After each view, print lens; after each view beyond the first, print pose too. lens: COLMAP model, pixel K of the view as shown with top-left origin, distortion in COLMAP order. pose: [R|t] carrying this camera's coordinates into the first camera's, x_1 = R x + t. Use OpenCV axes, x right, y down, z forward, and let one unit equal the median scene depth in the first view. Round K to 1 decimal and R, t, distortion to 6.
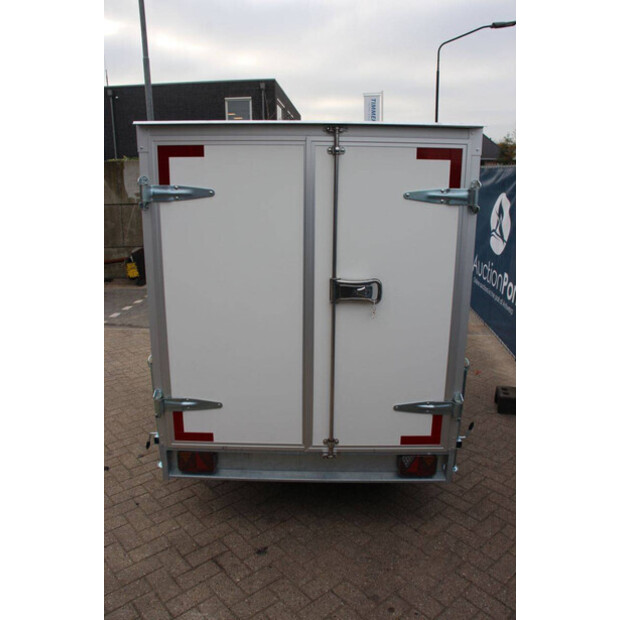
lens RADIAL K [[504.4, 0, 310.9], [0, 504.4, 310.7], [0, 0, 1]] dist [-0.128265, 0.074382]
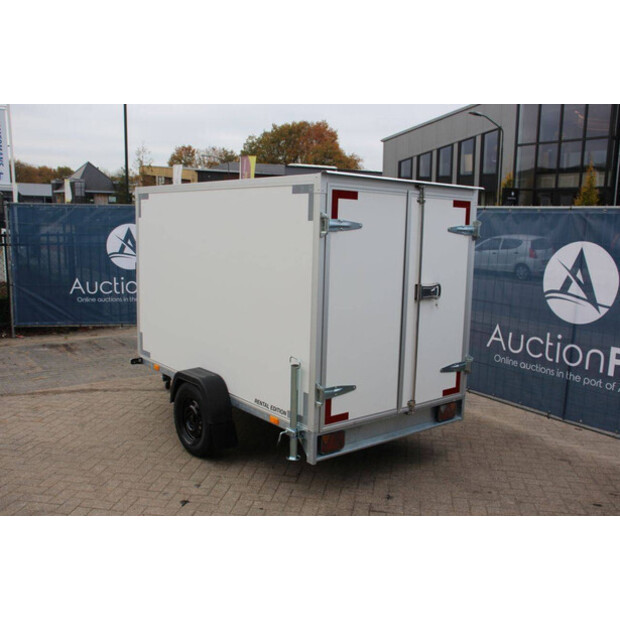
lens RADIAL K [[603.1, 0, 316.8], [0, 603.1, 311.4], [0, 0, 1]] dist [-0.049395, 0.000000]
pose [[0.766385, -0.076821, 0.637771, -1.213612], [0.140694, 0.988792, -0.049963, 0.057749], [-0.626784, 0.128021, 0.768604, -0.158080]]
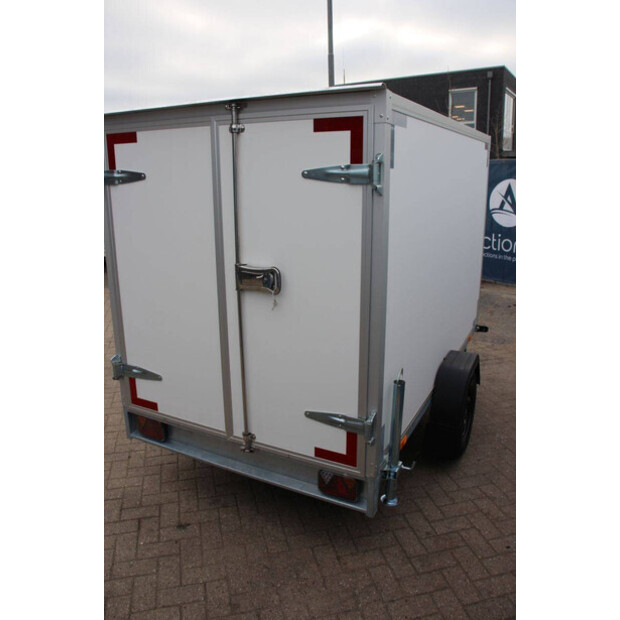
lens RADIAL K [[504.4, 0, 311.2], [0, 504.4, 311.2], [0, 0, 1]] dist [-0.128265, 0.074382]
pose [[0.891678, 0.105918, -0.440105, 0.541949], [-0.101532, 0.994266, 0.033575, -0.019049], [0.441137, 0.014747, 0.897318, 0.191595]]
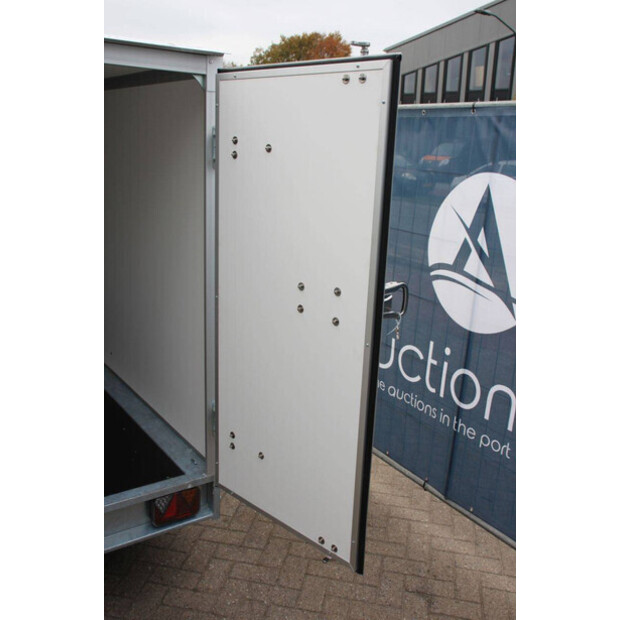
lens RADIAL K [[616.7, 0, 304.6], [0, 616.7, 315.0], [0, 0, 1]] dist [-0.039732, 0.000000]
pose [[0.794808, -0.135671, 0.591501, -0.159438], [0.119479, 0.990596, 0.066664, -0.015779], [-0.594983, 0.017687, 0.803543, 0.143854]]
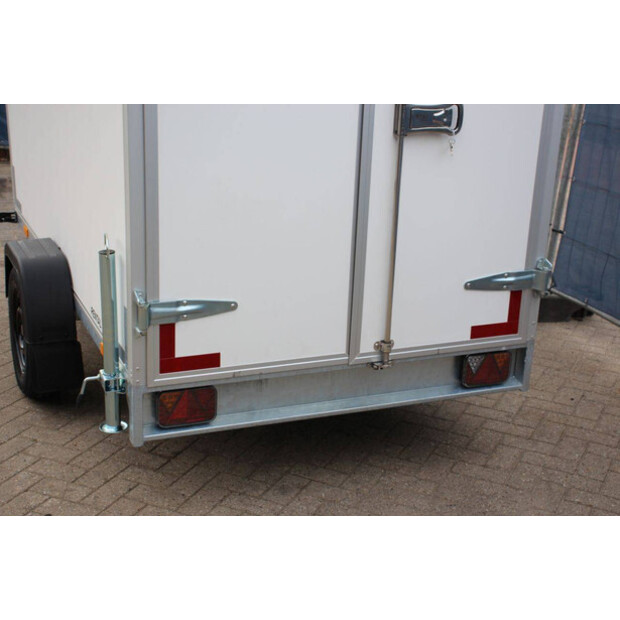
lens RADIAL K [[968.7, 0, 311.7], [0, 968.7, 297.6], [0, 0, 1]] dist [0.112364, 0.000000]
pose [[0.914796, -0.093820, 0.392869, -0.570415], [0.070361, 0.994793, 0.073728, 0.091844], [-0.397740, -0.039804, 0.916634, -0.182505]]
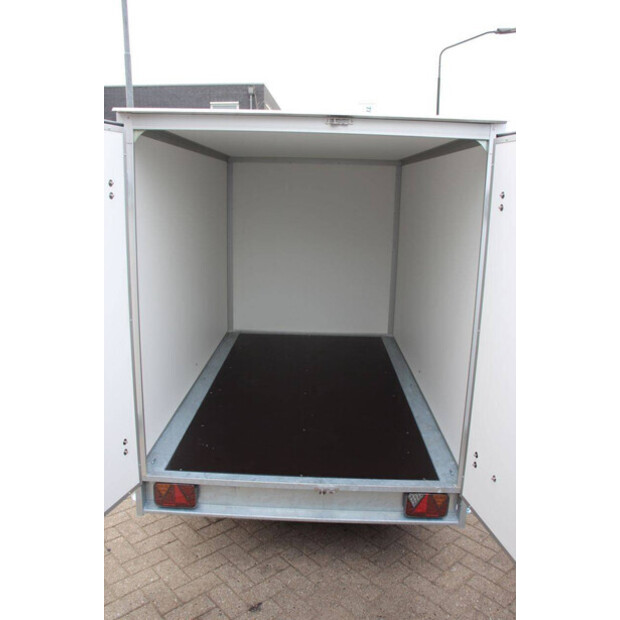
lens RADIAL K [[534.6, 0, 310.7], [0, 534.6, 315.7], [0, 0, 1]] dist [-0.085772, 0.053665]
pose [[0.999626, 0.014391, 0.023249, -0.031451], [-0.013683, 0.999446, -0.030324, 0.007193], [-0.023672, 0.029994, 0.999270, 0.070853]]
